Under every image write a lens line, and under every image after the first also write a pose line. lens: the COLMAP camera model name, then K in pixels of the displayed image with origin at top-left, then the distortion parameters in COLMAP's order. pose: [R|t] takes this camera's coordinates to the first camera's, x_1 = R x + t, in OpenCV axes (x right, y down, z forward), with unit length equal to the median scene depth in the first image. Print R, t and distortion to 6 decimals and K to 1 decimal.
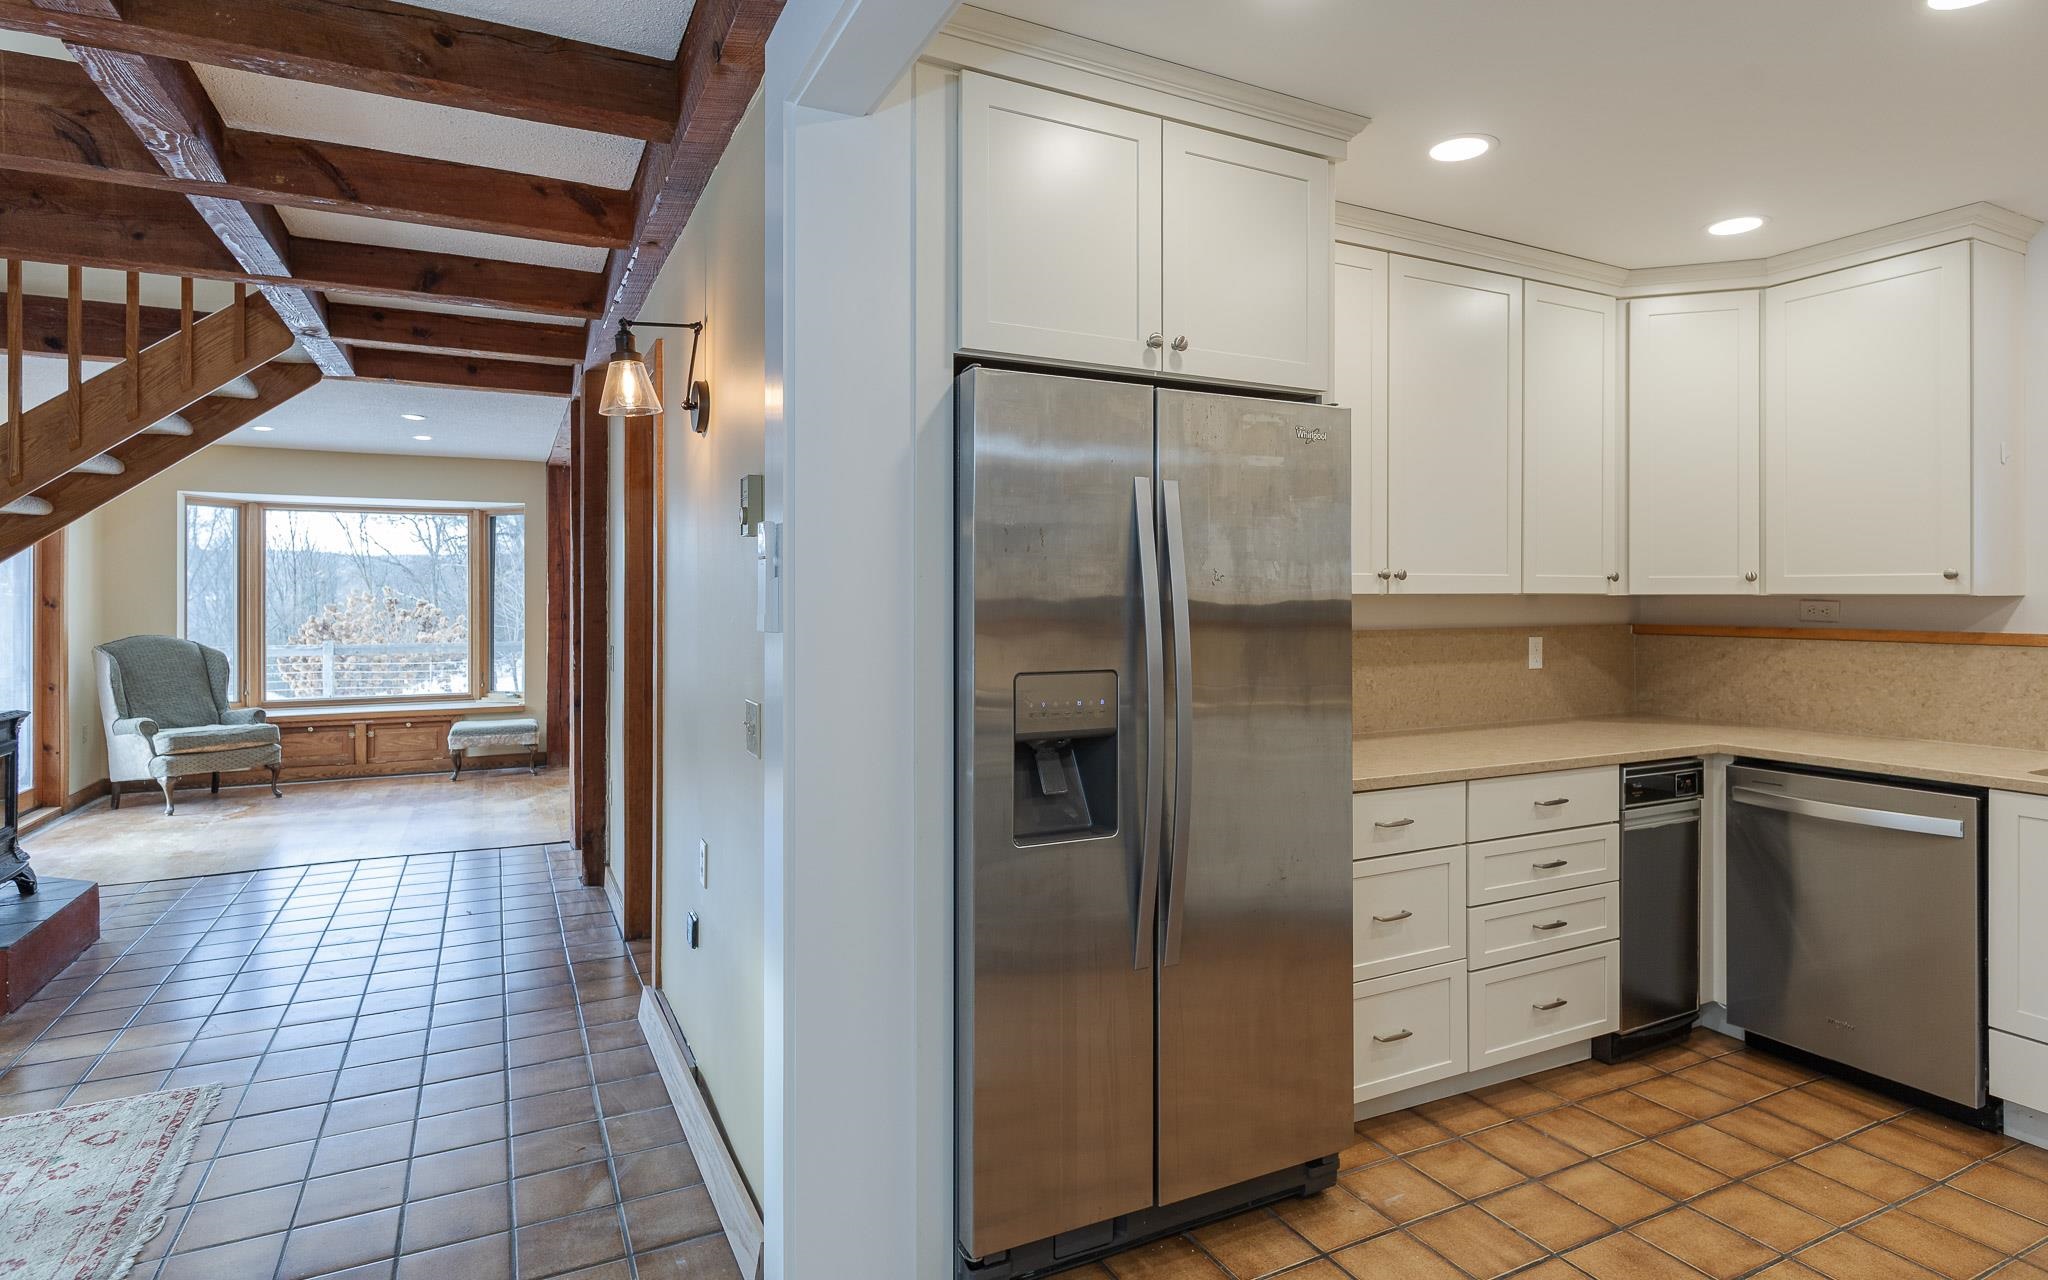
lens RADIAL K [[1091.1, 0, 1039.9], [0, 1091.1, 592.0], [0, 0, 1]] dist [0.000587, -0.001728]
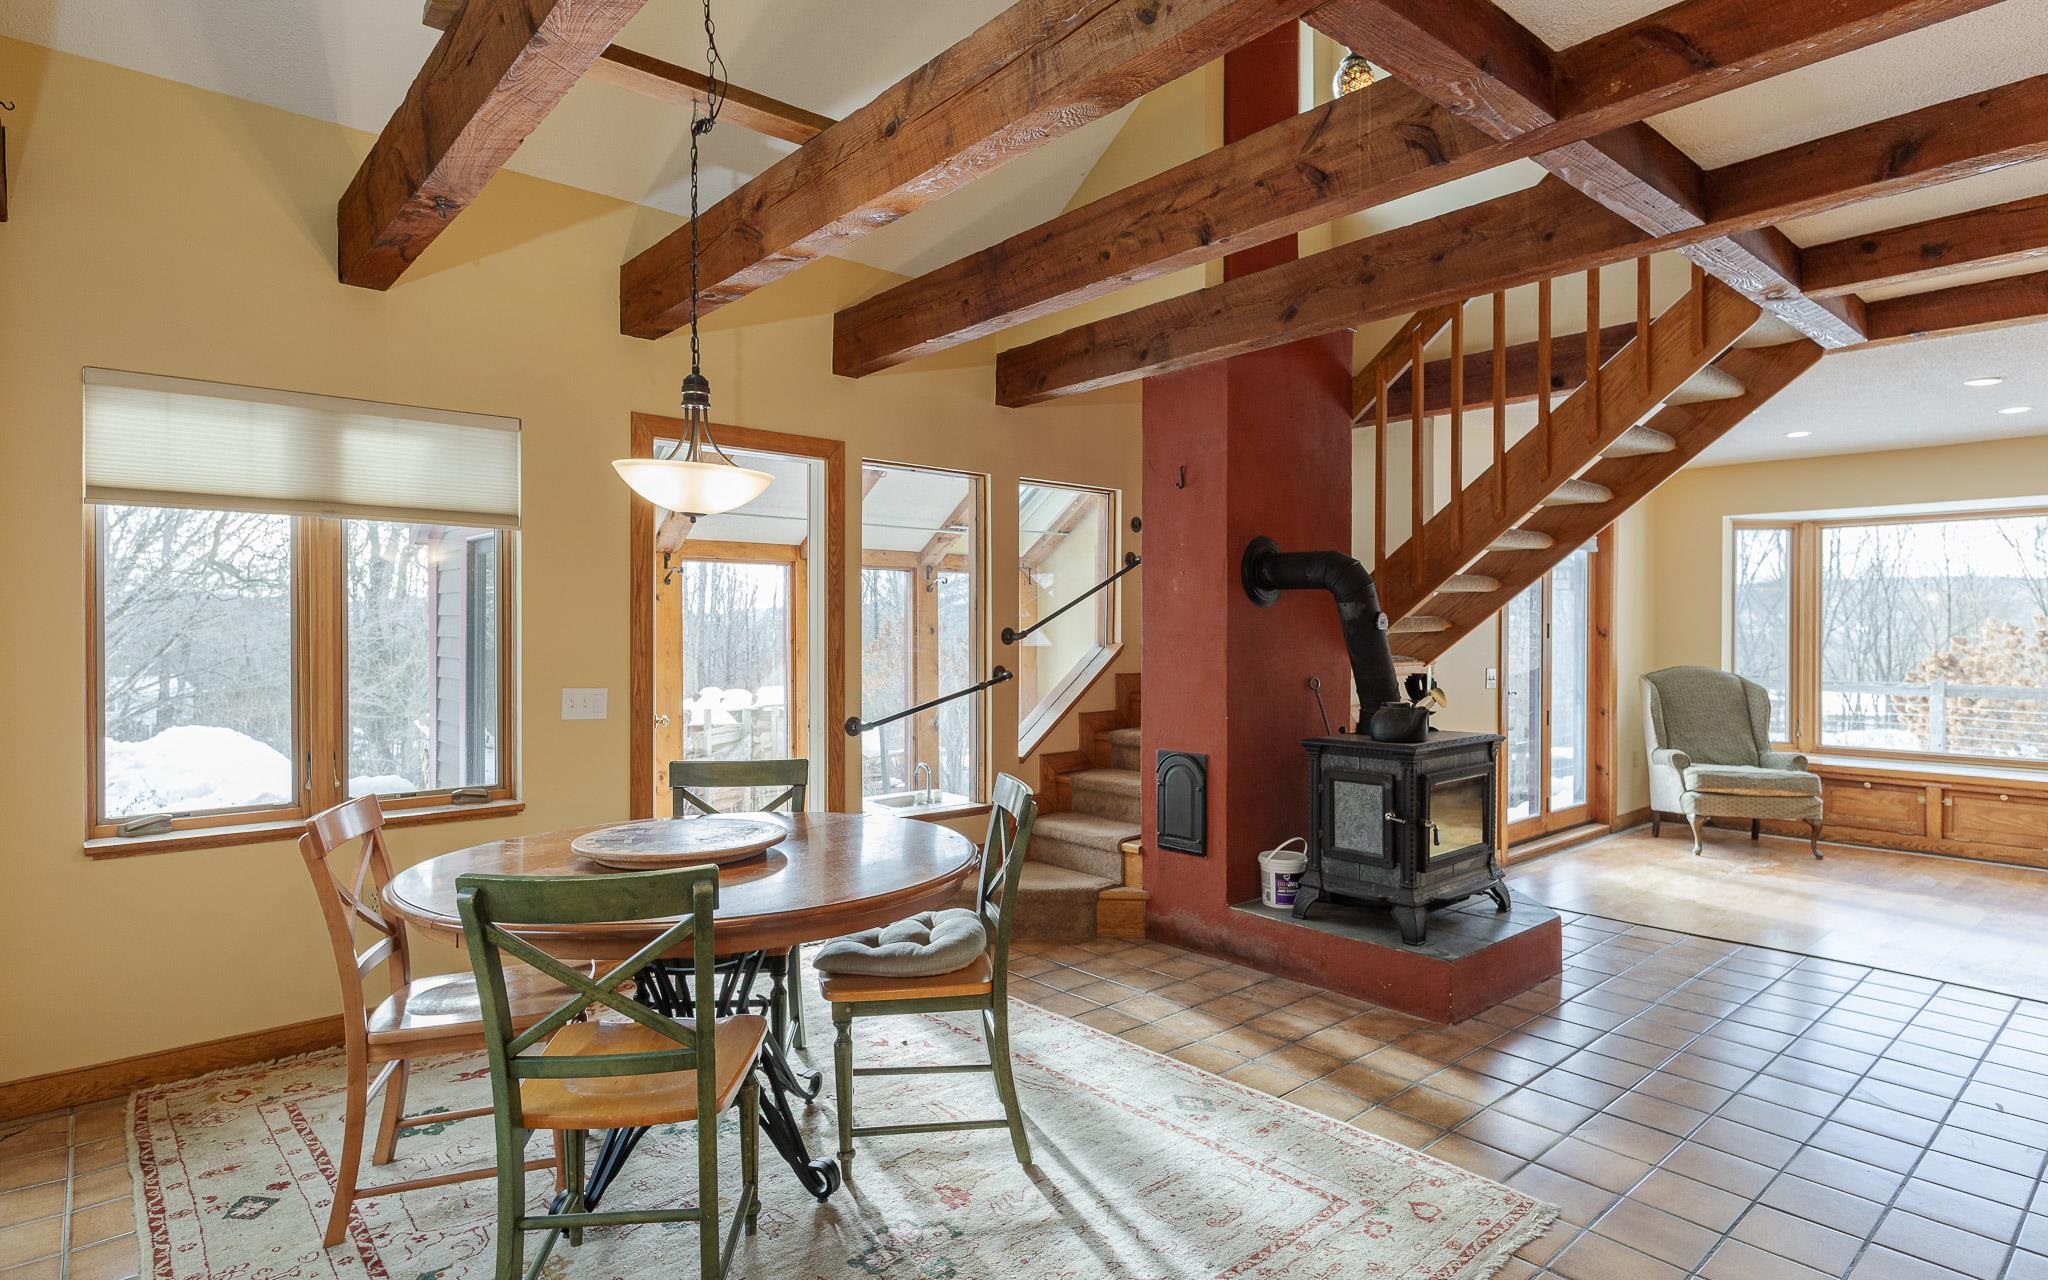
lens RADIAL K [[1068.4, 0, 1014.3], [0, 1068.4, 636.0], [0, 0, 1]] dist [0.000131, -0.000269]
pose [[0.234604, 0.010335, -0.972036, -0.027625], [0.002258, 0.999935, 0.011177, 0.000393], [0.972088, -0.004817, 0.234565, 0.195411]]
